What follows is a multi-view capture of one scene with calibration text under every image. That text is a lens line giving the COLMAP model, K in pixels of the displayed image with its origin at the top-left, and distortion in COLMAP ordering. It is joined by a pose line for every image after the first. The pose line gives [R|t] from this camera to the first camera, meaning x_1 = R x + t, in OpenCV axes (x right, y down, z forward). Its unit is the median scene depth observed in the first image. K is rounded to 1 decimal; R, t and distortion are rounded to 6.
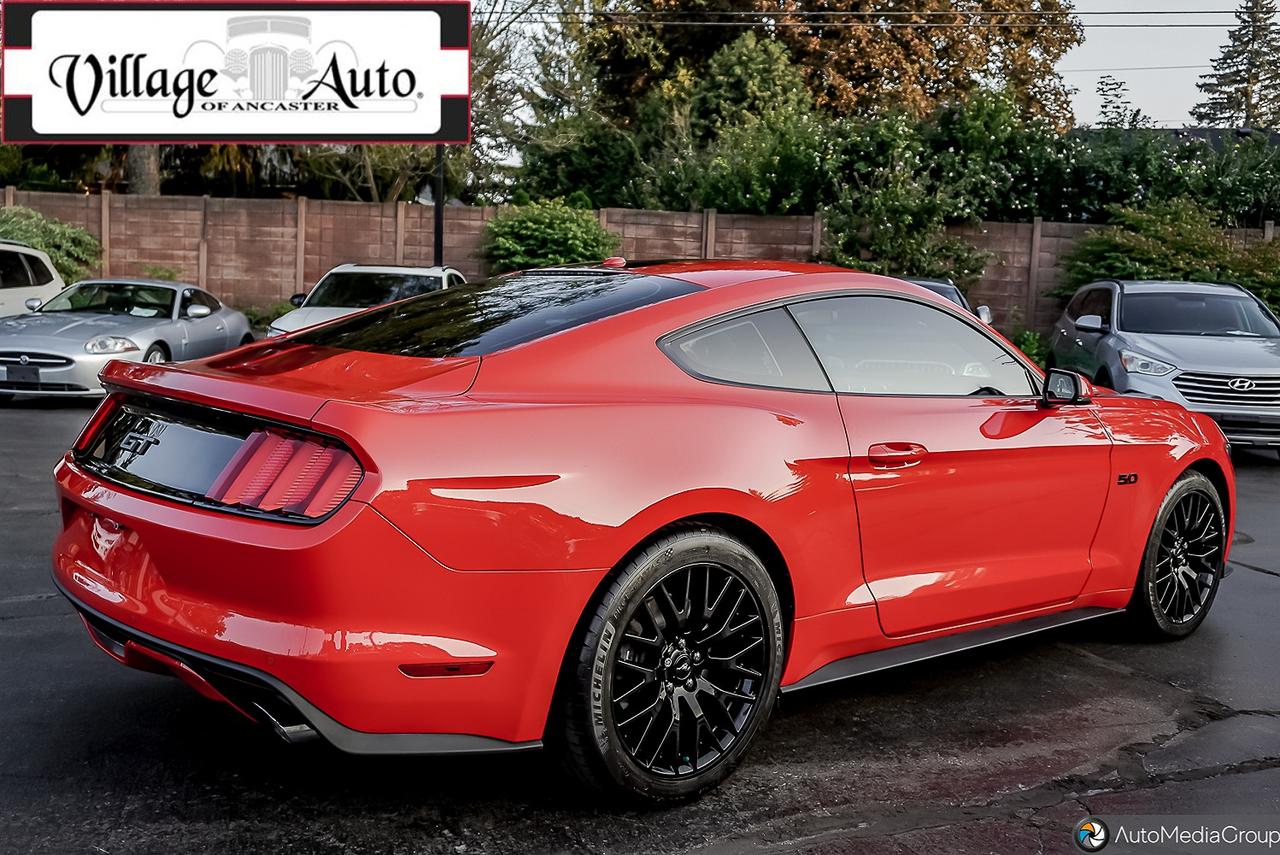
lens RADIAL K [[1146.0, 0, 638.5], [0, 1146.0, 423.2], [0, 0, 1]] dist [0.000606, -0.000784]
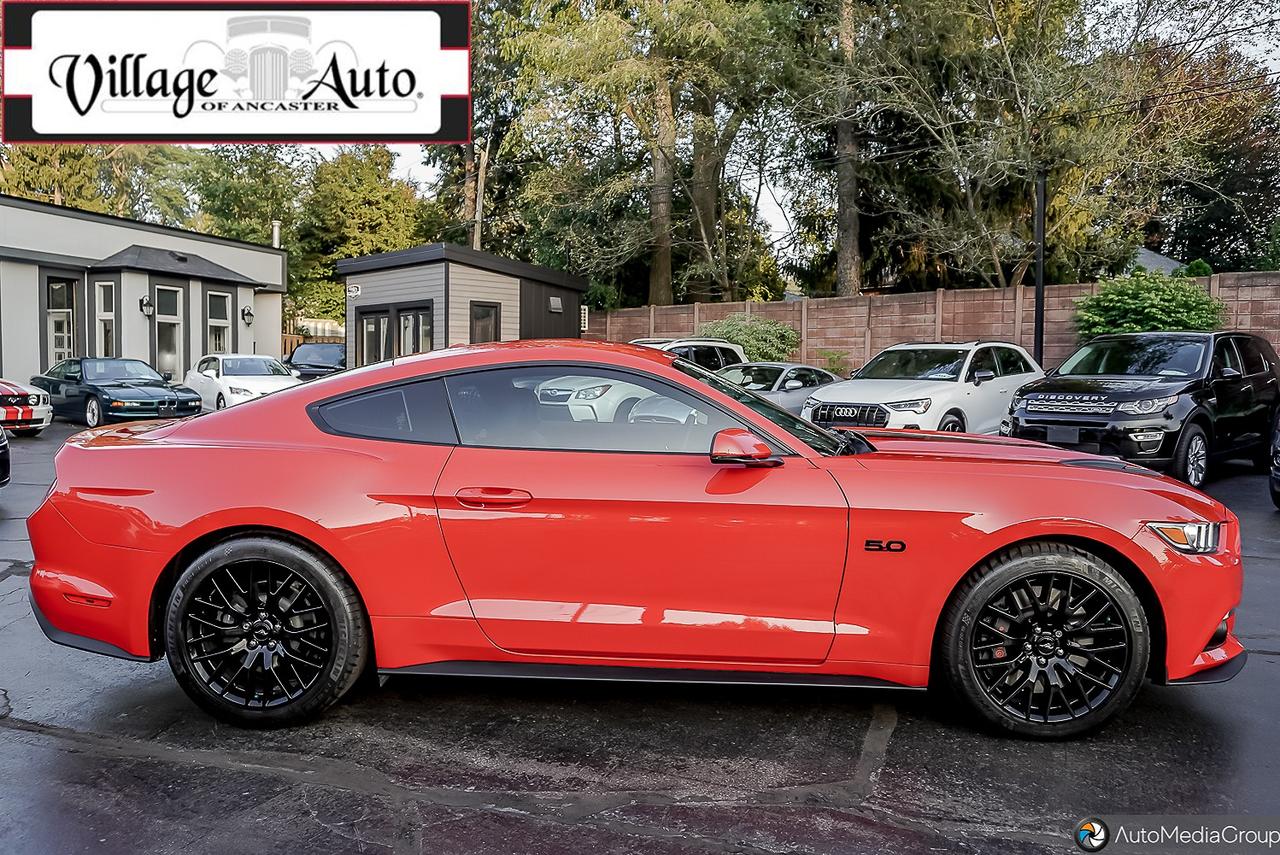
lens RADIAL K [[944.2, 0, 641.2], [0, 944.2, 421.2], [0, 0, 1]] dist [-0.000313, -0.002570]
pose [[0.754263, 0.002799, -0.656566, 0.154632], [-0.039870, 0.998341, -0.041547, -0.002785], [0.655360, 0.057514, 0.753124, 0.053246]]
